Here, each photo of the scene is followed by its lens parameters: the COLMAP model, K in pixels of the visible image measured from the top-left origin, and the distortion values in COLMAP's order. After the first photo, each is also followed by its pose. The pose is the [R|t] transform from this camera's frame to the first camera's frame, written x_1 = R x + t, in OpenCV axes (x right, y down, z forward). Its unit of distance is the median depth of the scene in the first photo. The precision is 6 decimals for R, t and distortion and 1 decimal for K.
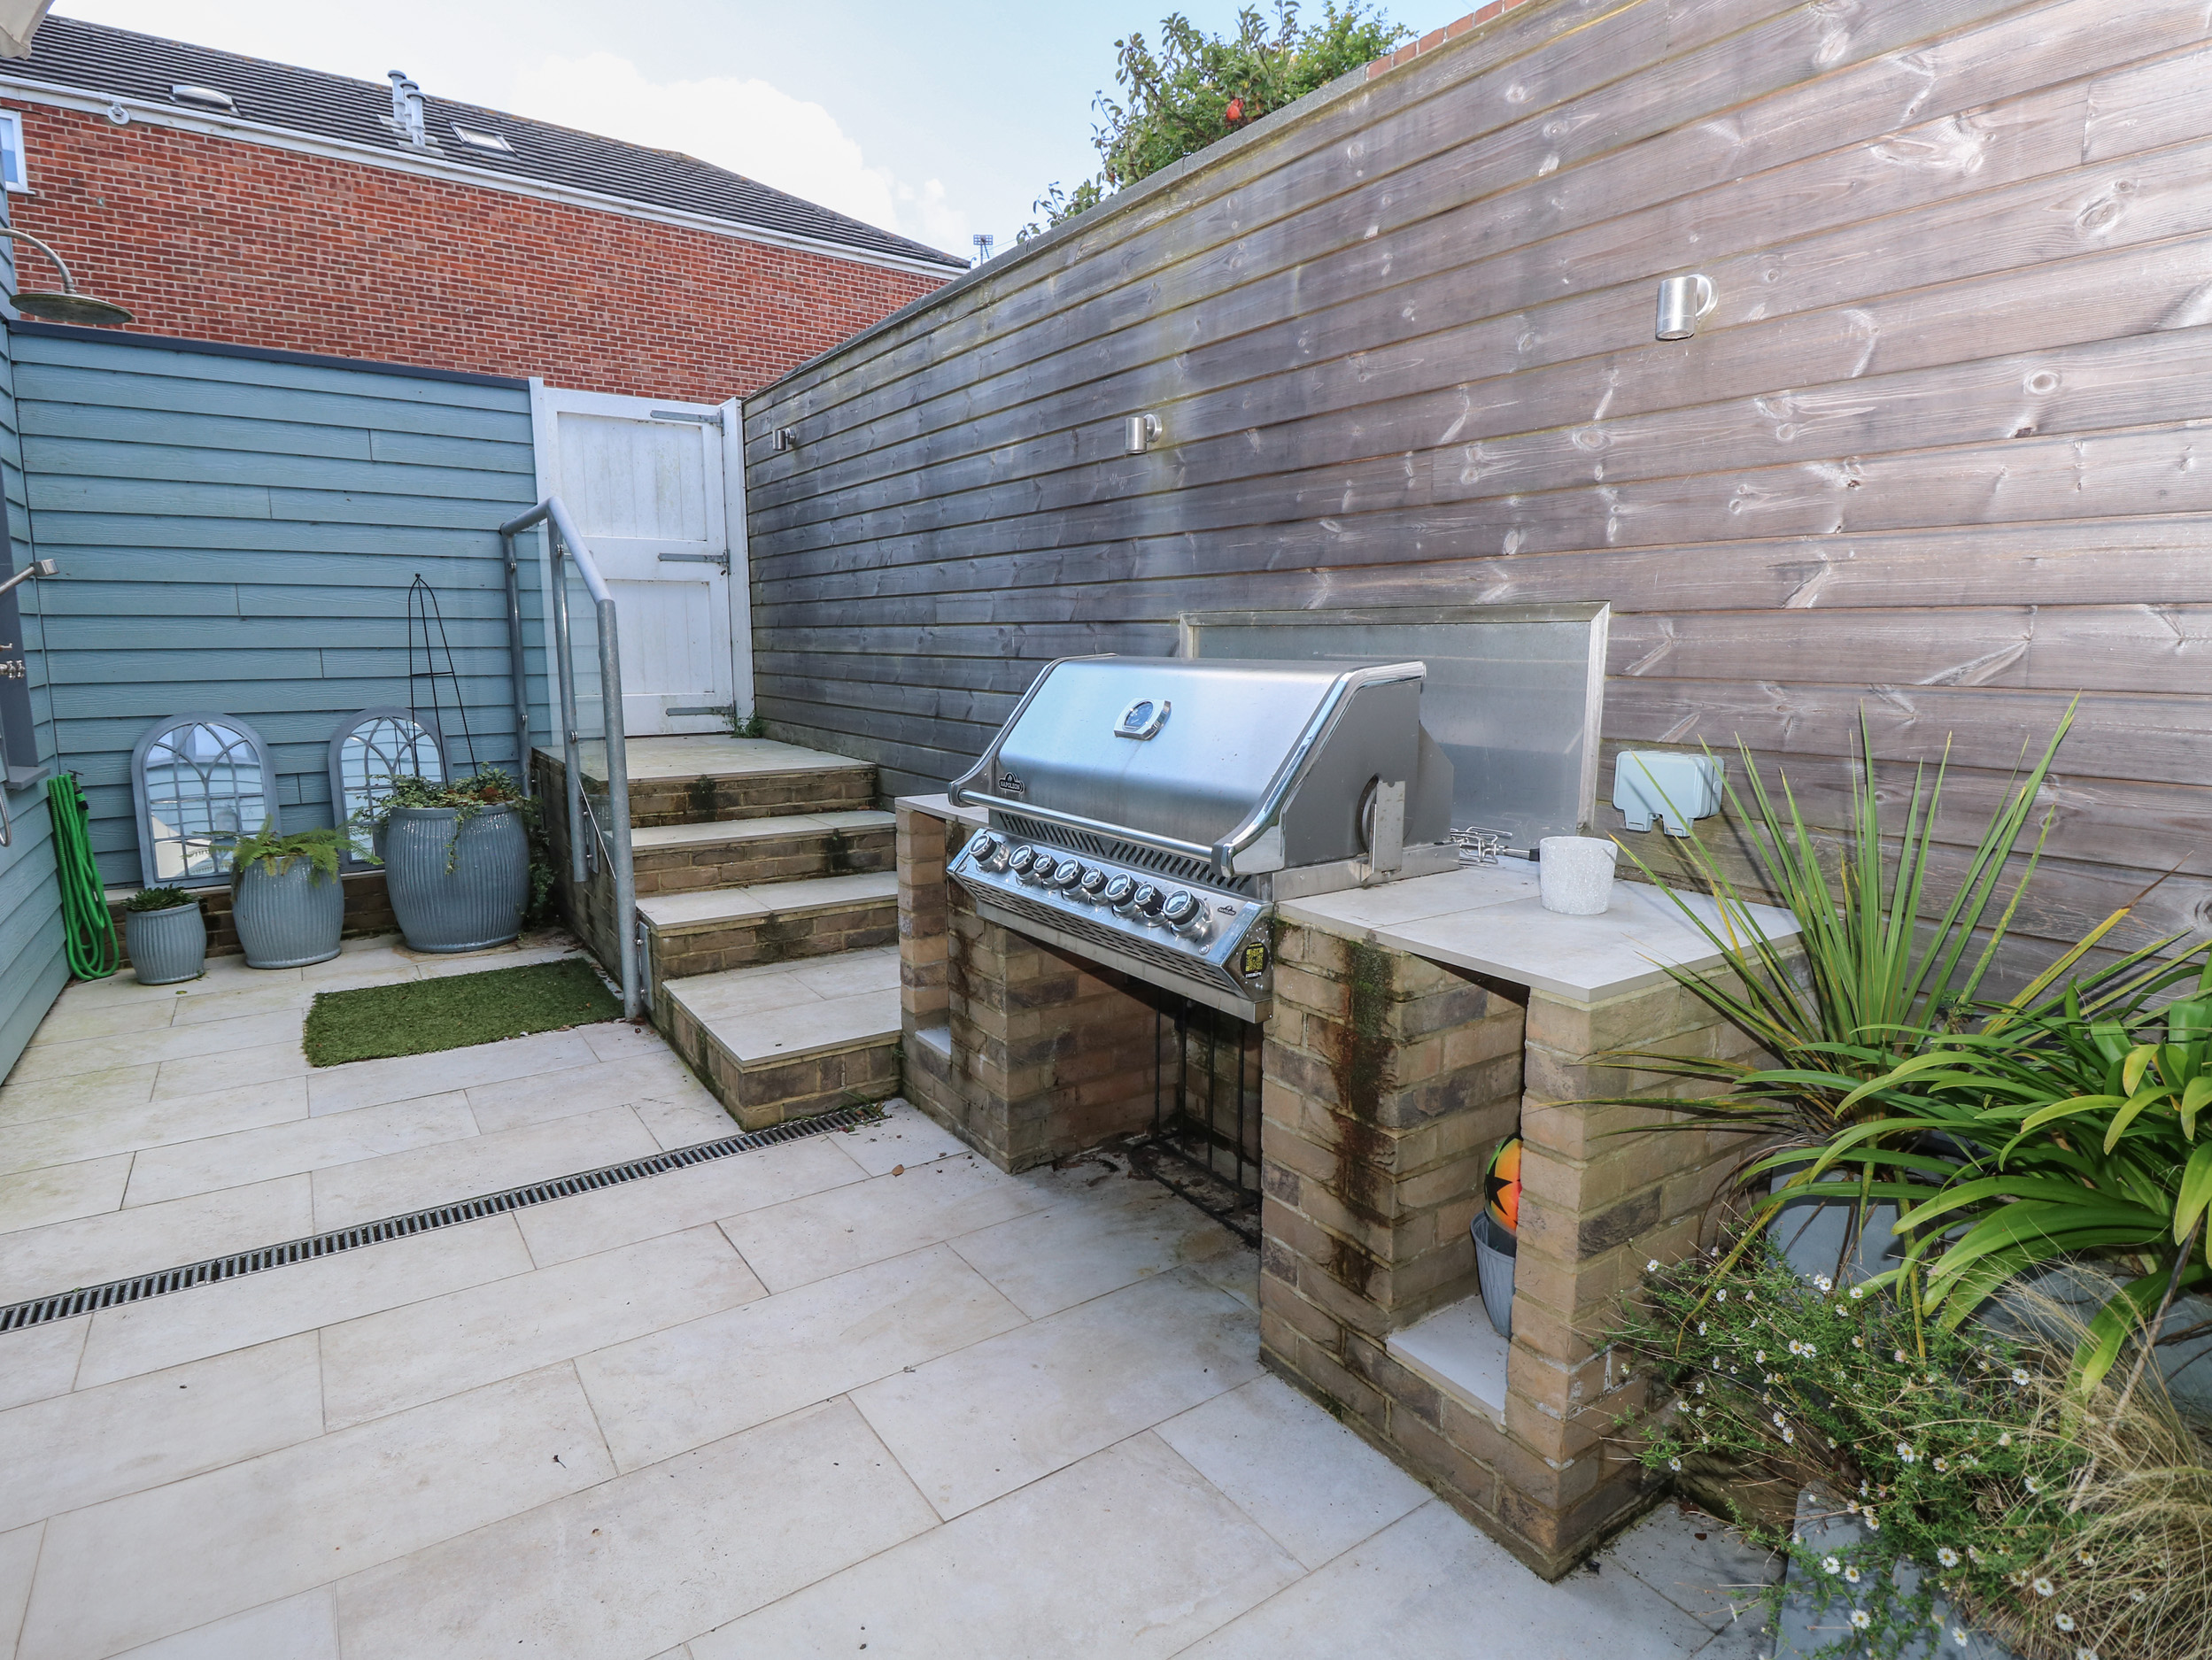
lens RADIAL K [[1189.0, 0, 1108.1], [0, 1189.0, 828.0], [0, 0, 1]] dist [-0.001171, -0.012165]
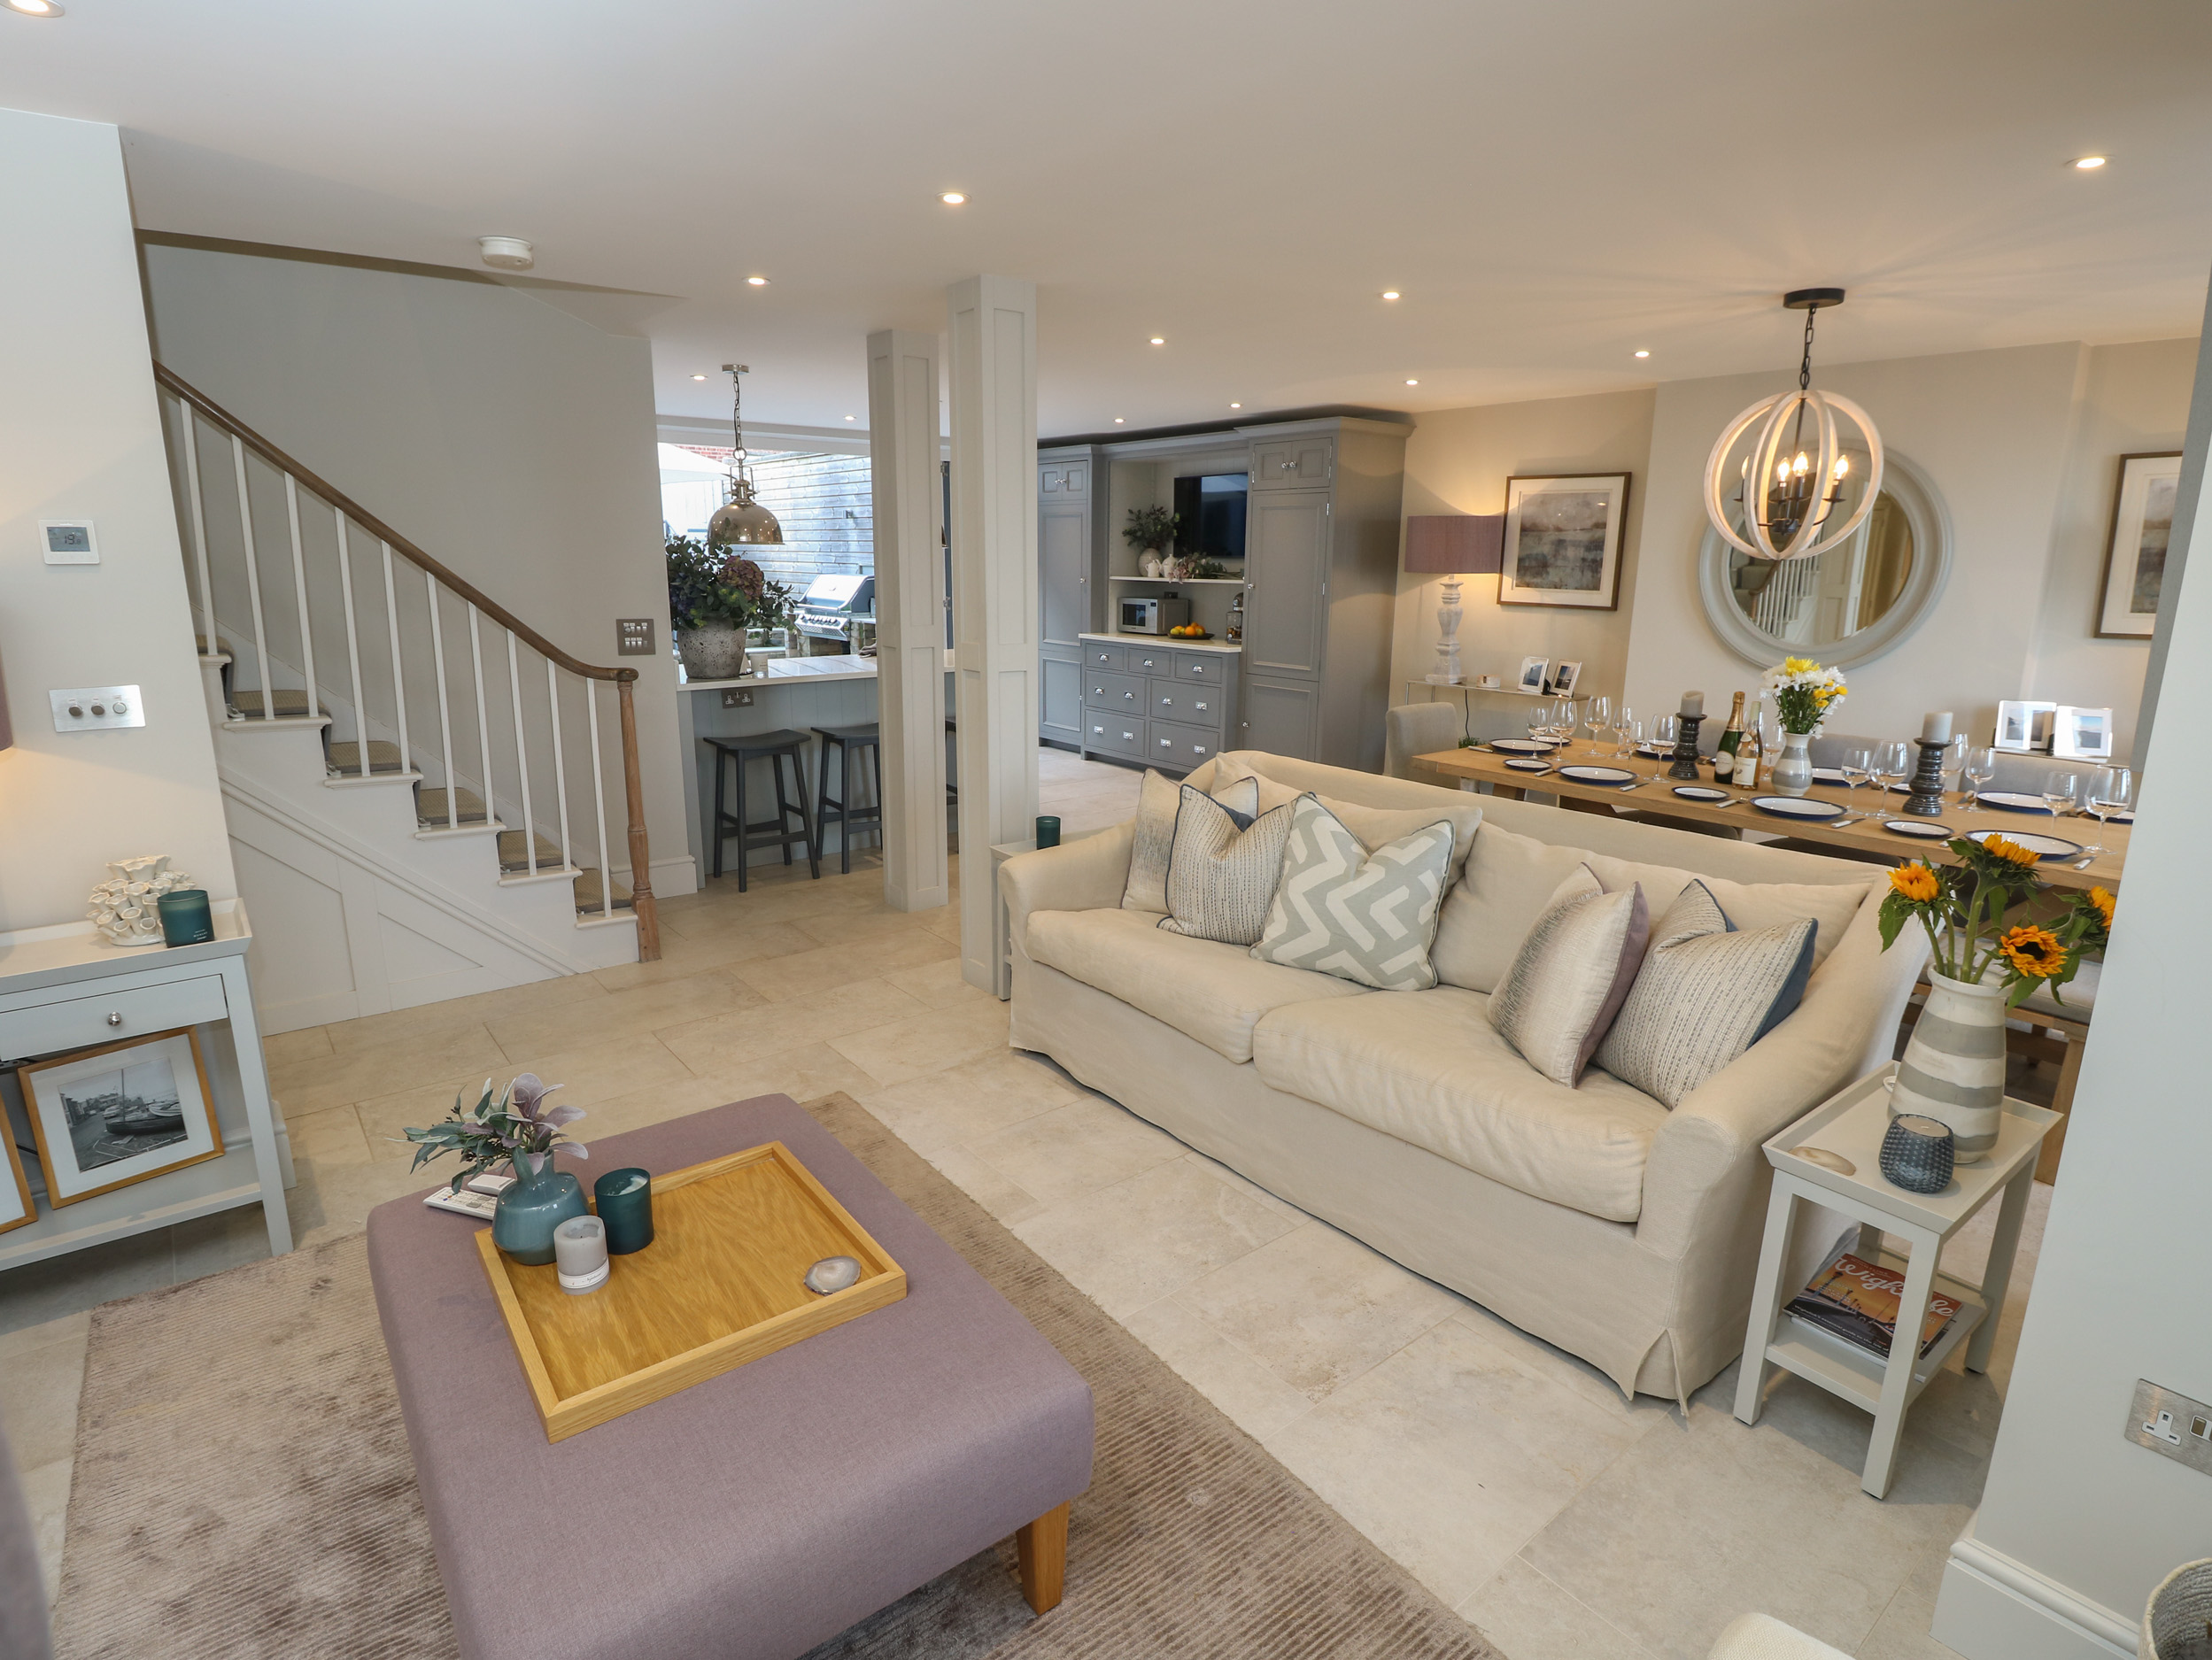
lens RADIAL K [[1189.0, 0, 1105.8], [0, 1189.0, 824.8], [0, 0, 1]] dist [-0.001171, -0.012165]
pose [[0.998845, -0.008011, 0.047370, 0.760675], [0.005001, 0.997982, 0.063307, 0.489699], [-0.047782, -0.062997, 0.996869, -3.300297]]
